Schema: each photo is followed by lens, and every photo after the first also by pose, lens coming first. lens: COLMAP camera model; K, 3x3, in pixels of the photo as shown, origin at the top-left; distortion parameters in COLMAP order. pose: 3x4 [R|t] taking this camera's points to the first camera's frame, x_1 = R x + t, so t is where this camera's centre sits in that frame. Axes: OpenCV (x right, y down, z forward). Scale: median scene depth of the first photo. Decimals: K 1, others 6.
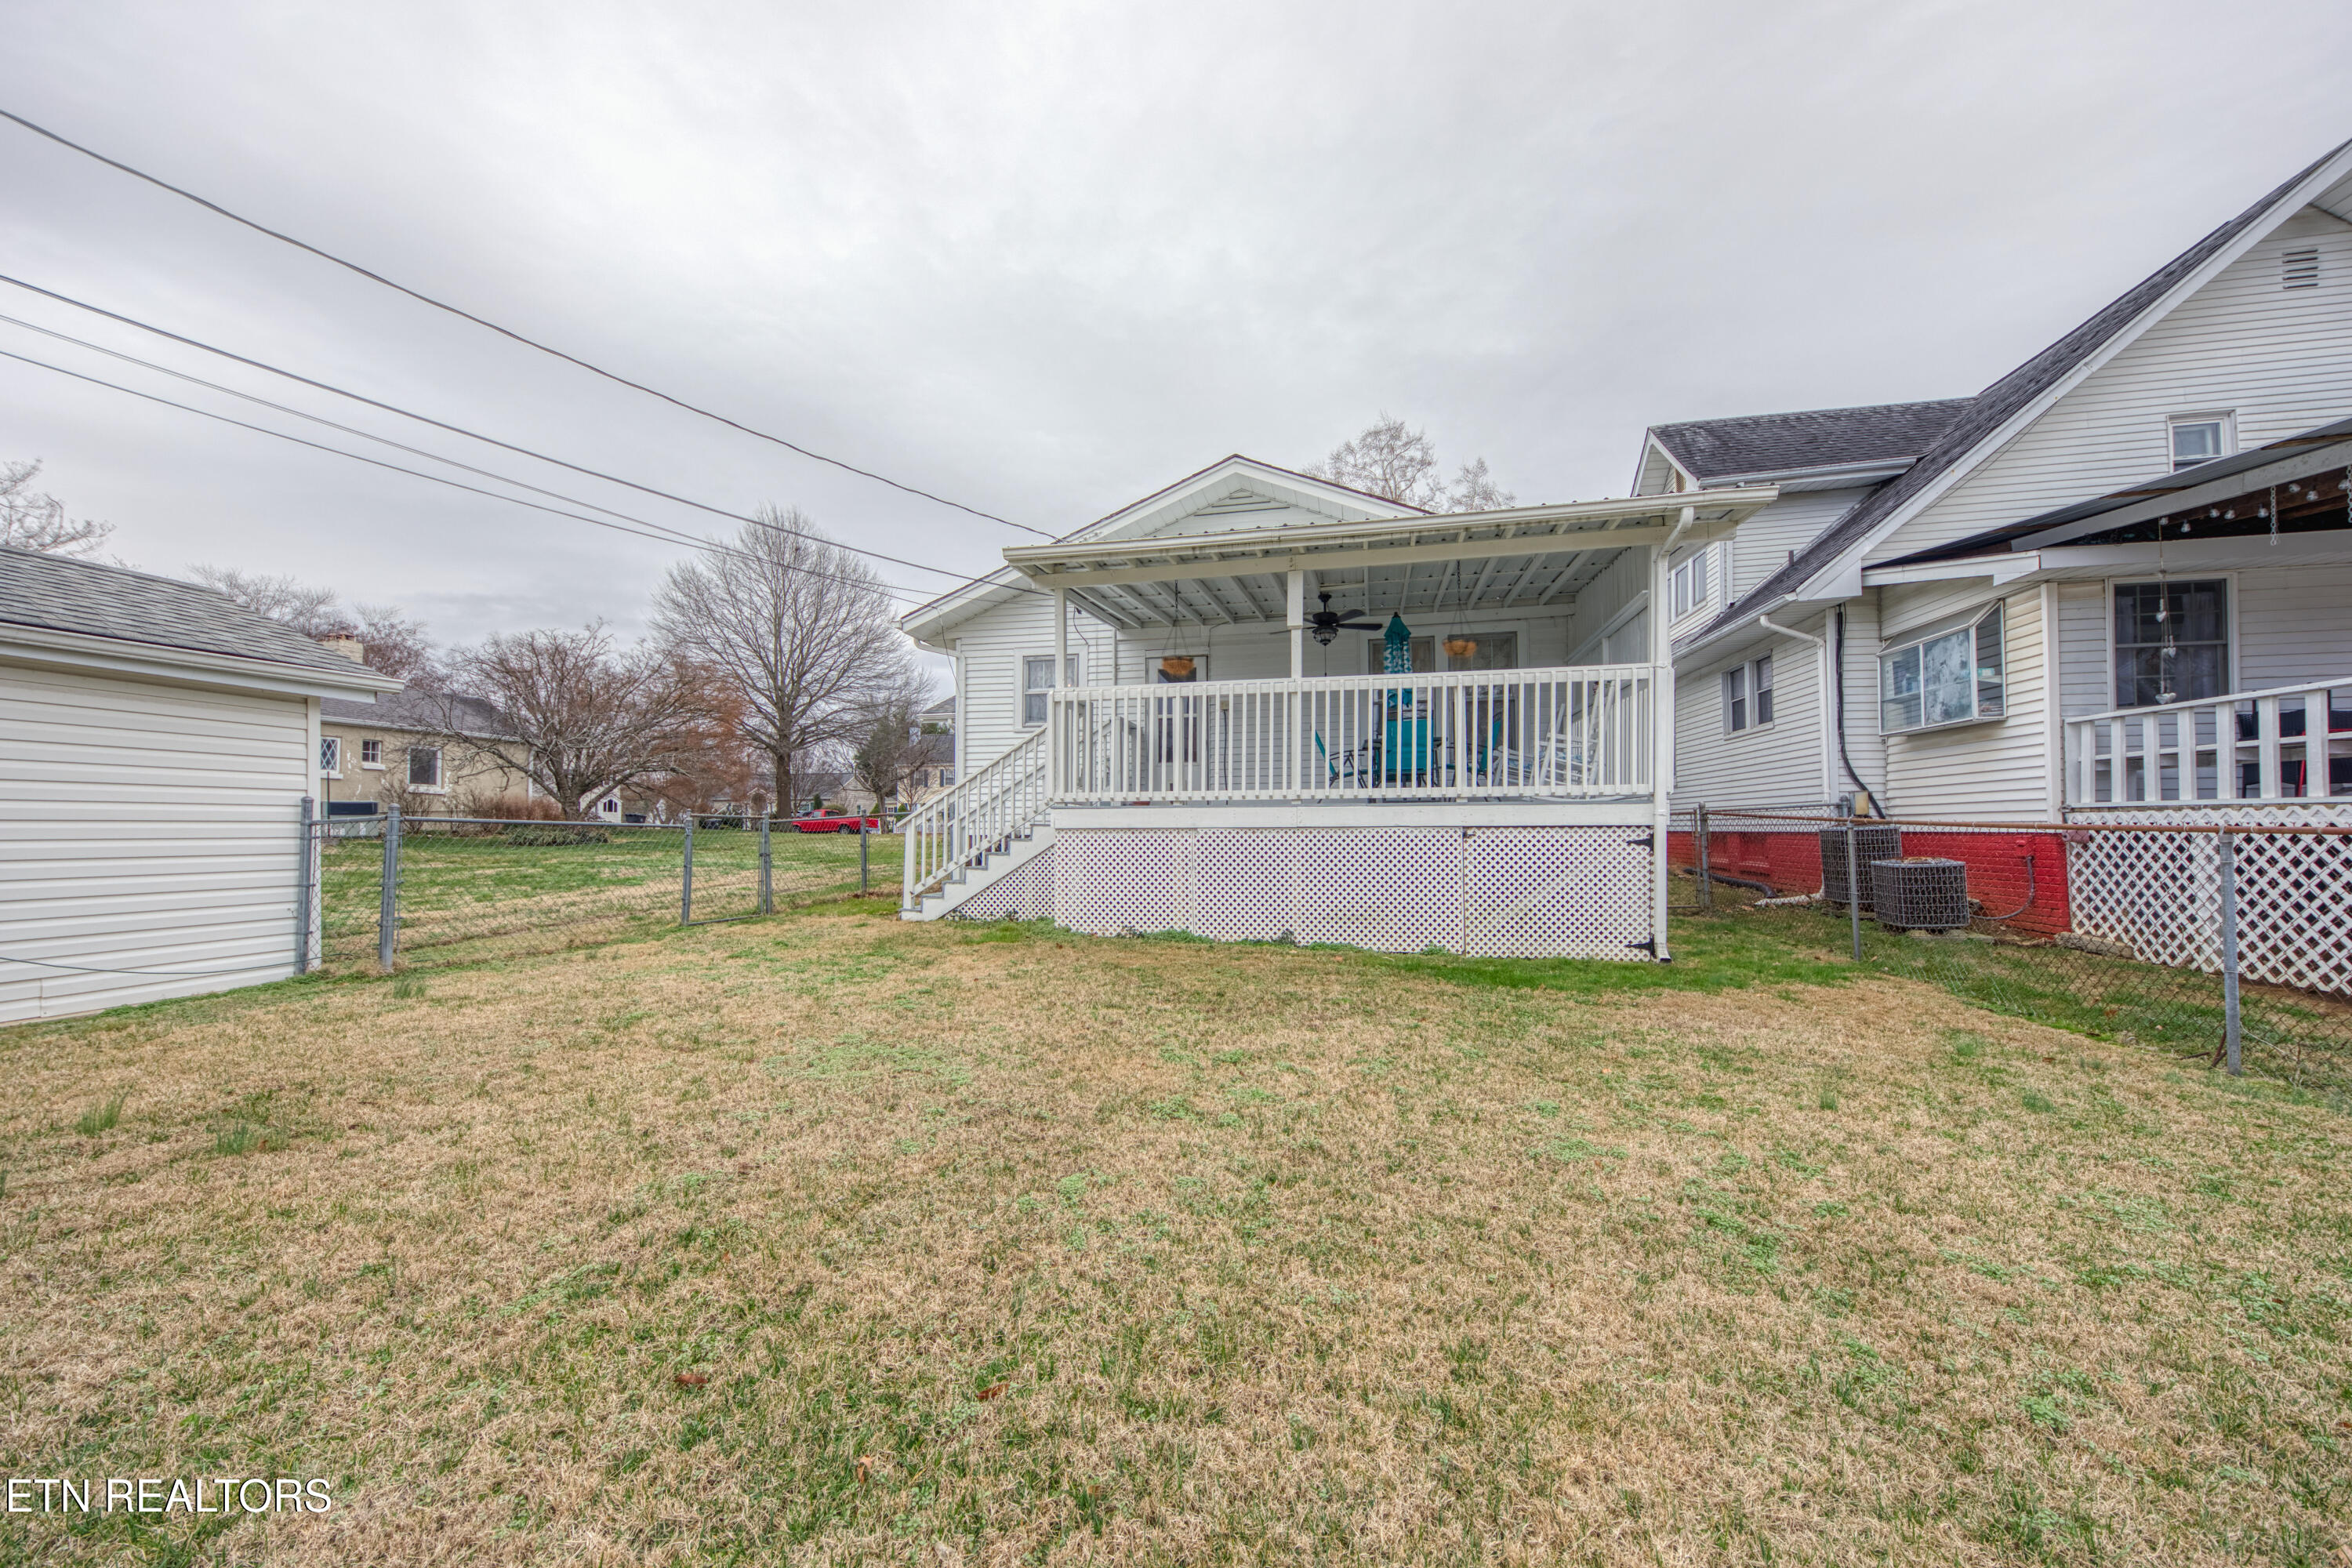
lens RADIAL K [[838.2, 0, 1160.8], [0, 838.2, 808.1], [0, 0, 1]] dist [-0.002126, -0.001470]
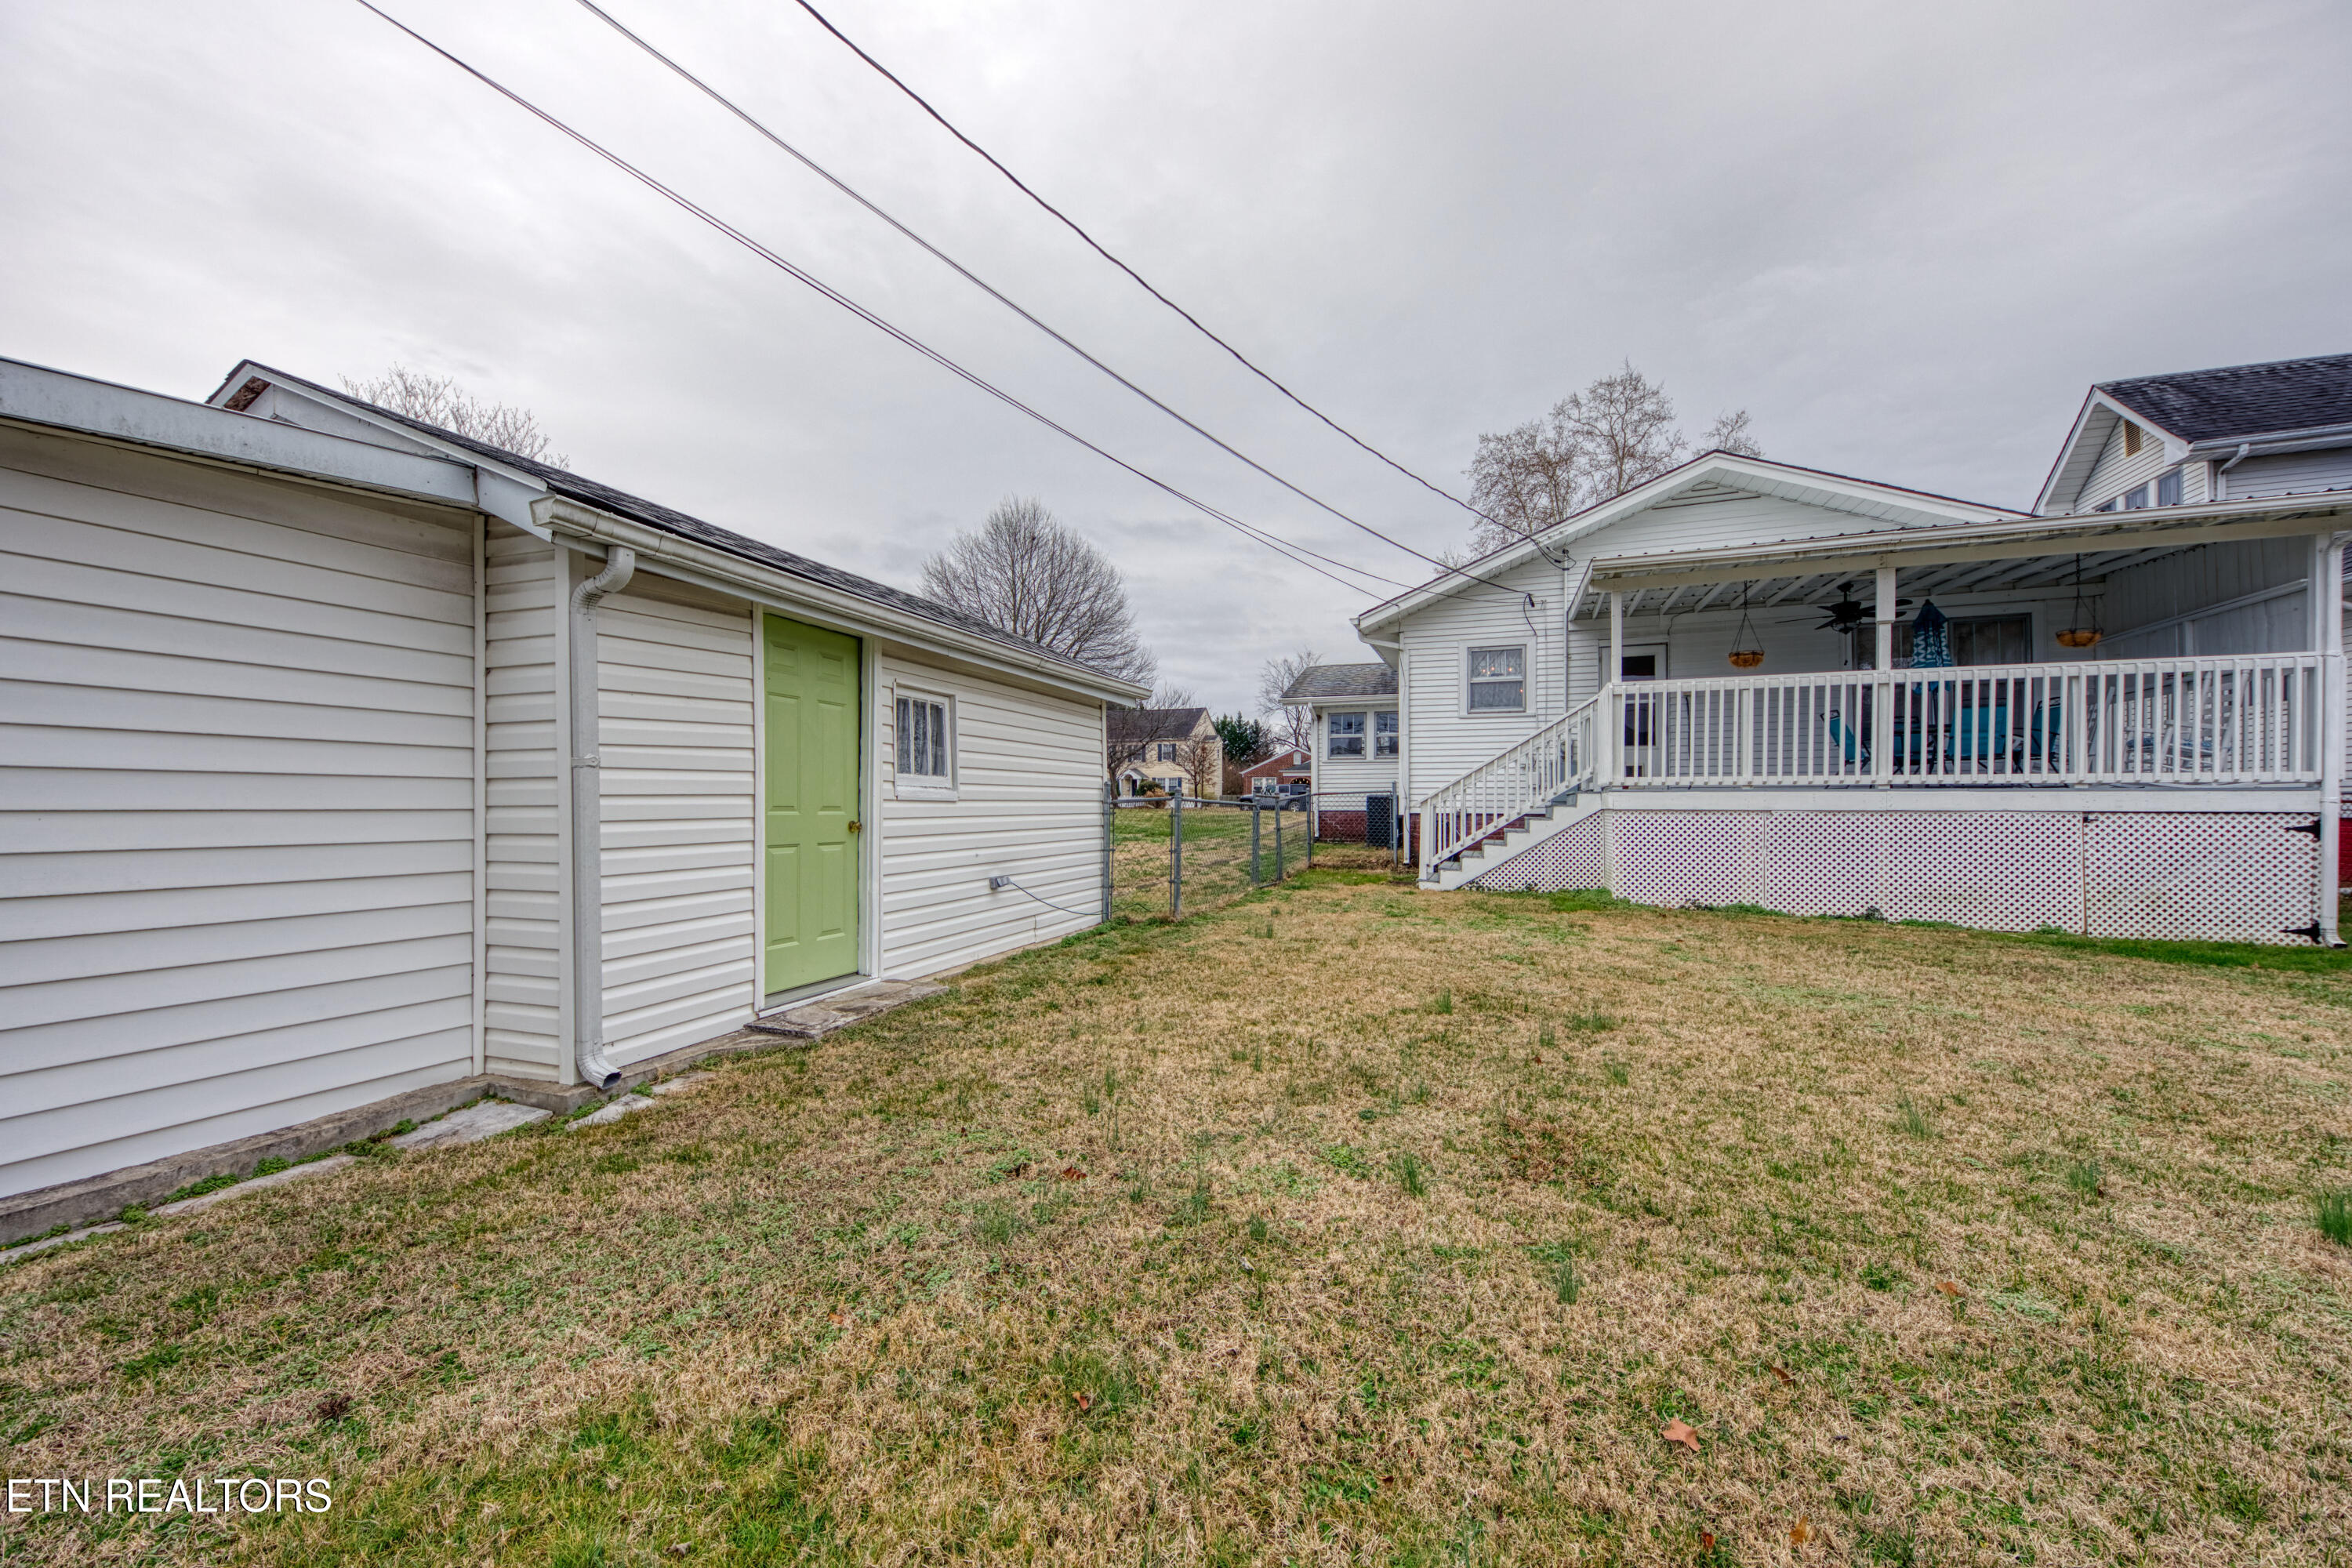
lens RADIAL K [[838.2, 0, 1189.2], [0, 838.2, 794.8], [0, 0, 1]] dist [-0.002126, -0.001470]
pose [[0.987095, 0.005933, -0.160026, -0.515101], [-0.003473, 0.999872, 0.015645, -0.010250], [0.160099, -0.014887, 0.986989, -0.181787]]
